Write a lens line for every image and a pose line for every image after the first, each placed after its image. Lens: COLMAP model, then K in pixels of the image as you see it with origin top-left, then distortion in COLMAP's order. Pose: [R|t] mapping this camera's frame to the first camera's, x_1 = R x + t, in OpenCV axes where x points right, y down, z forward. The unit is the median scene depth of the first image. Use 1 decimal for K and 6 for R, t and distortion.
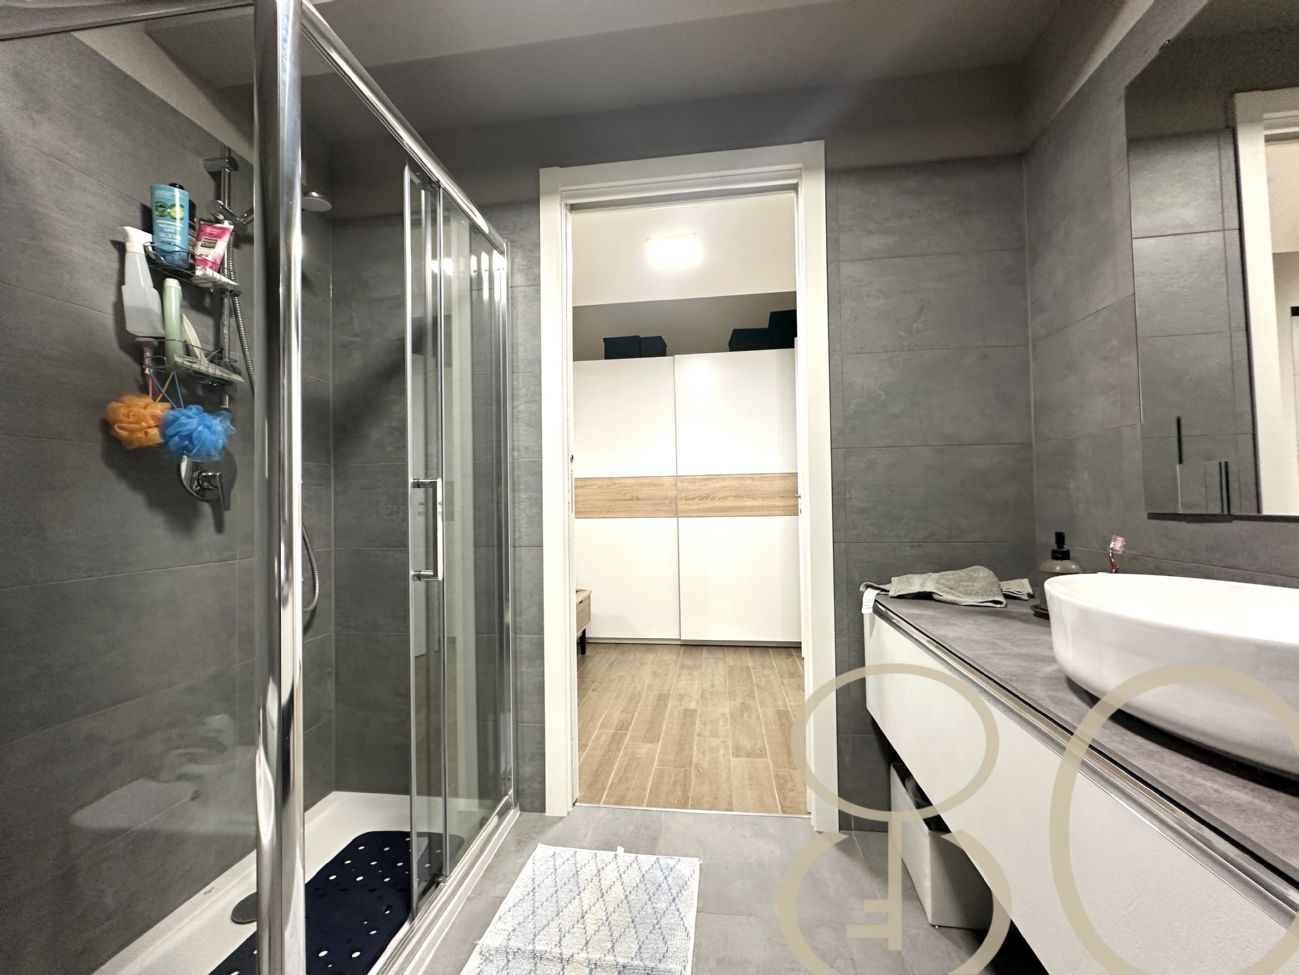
lens RADIAL K [[520.4, 0, 649.5], [0, 520.4, 487.5], [0, 0, 1]] dist [-0.000944, 0.000275]
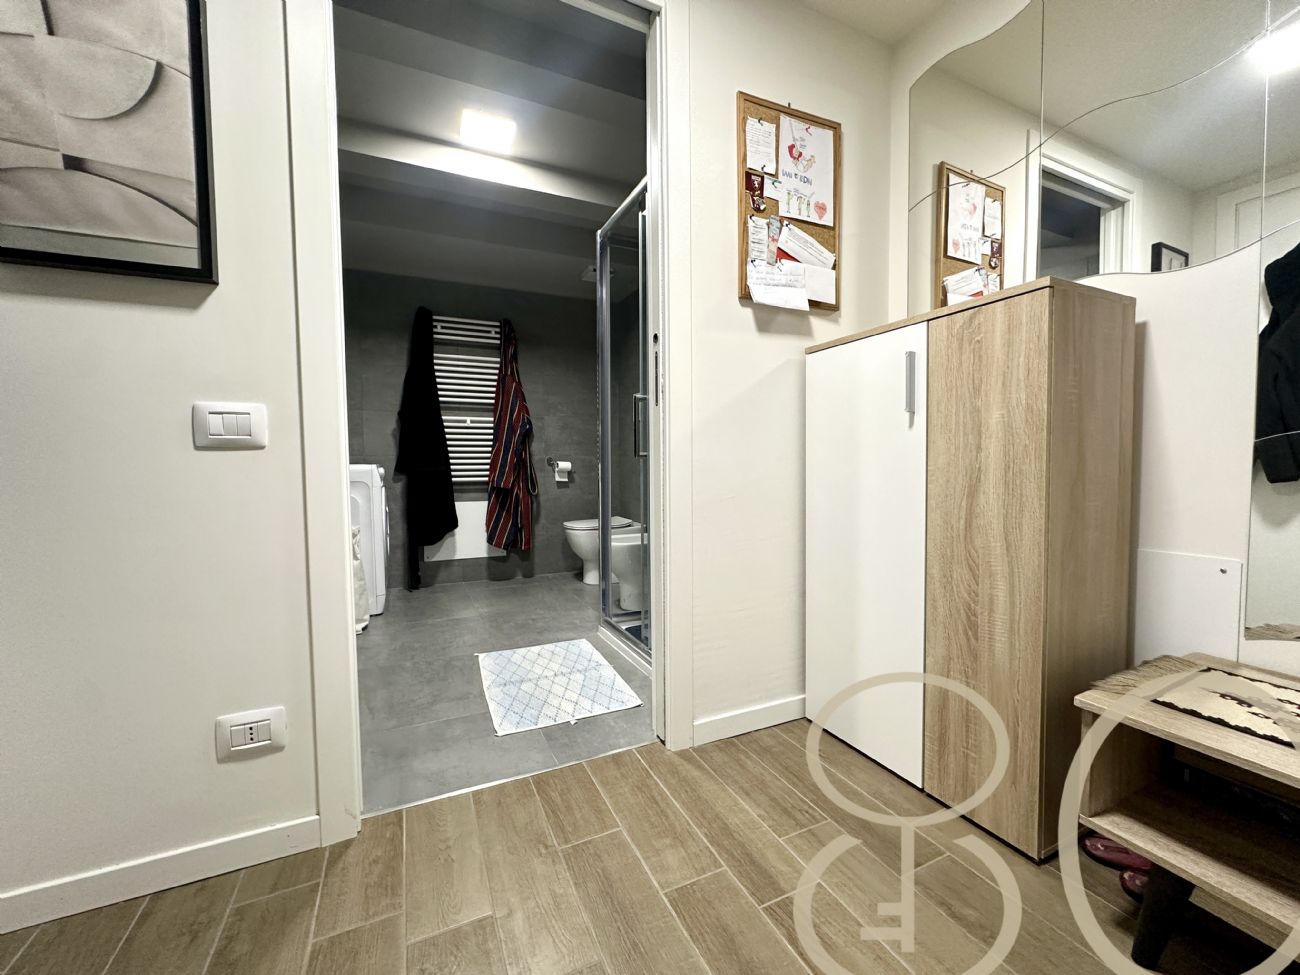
lens RADIAL K [[520.8, 0, 650.0], [0, 520.8, 487.5], [0, 0, 1]] dist [-0.000944, 0.000275]
pose [[-0.841688, 0.045963, -0.538004, 0.152781], [0.034601, 0.998914, 0.031207, 0.074656], [0.538854, 0.007651, -0.842364, 0.821226]]
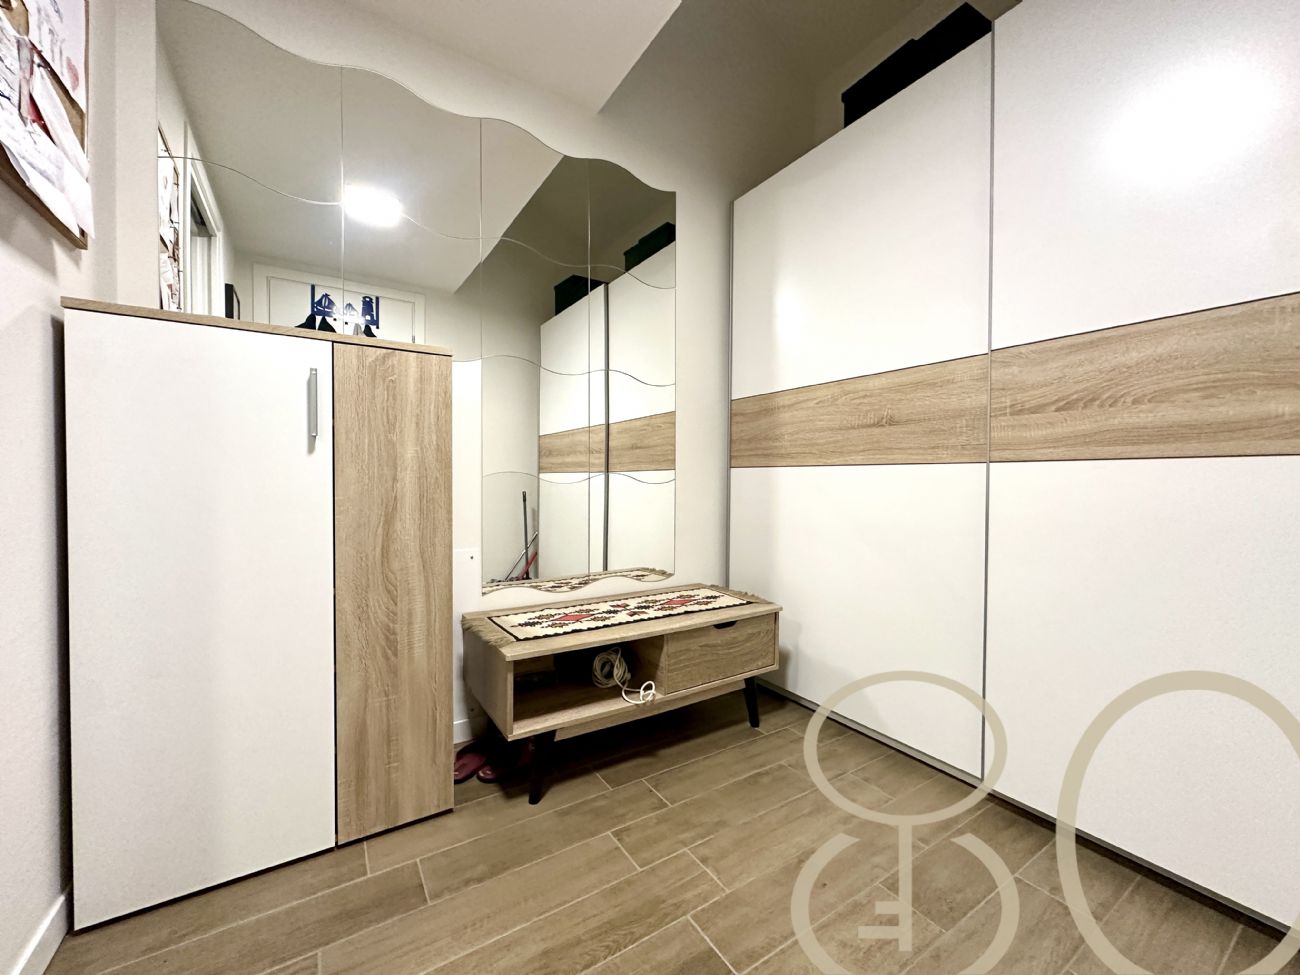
lens RADIAL K [[520.8, 0, 650.0], [0, 520.8, 487.5], [0, 0, 1]] dist [-0.000944, 0.000275]
pose [[0.647844, 0.031889, -0.761105, 0.184491], [0.002275, 0.999038, 0.043795, 0.058867], [0.761770, -0.030104, 0.647148, 0.573821]]
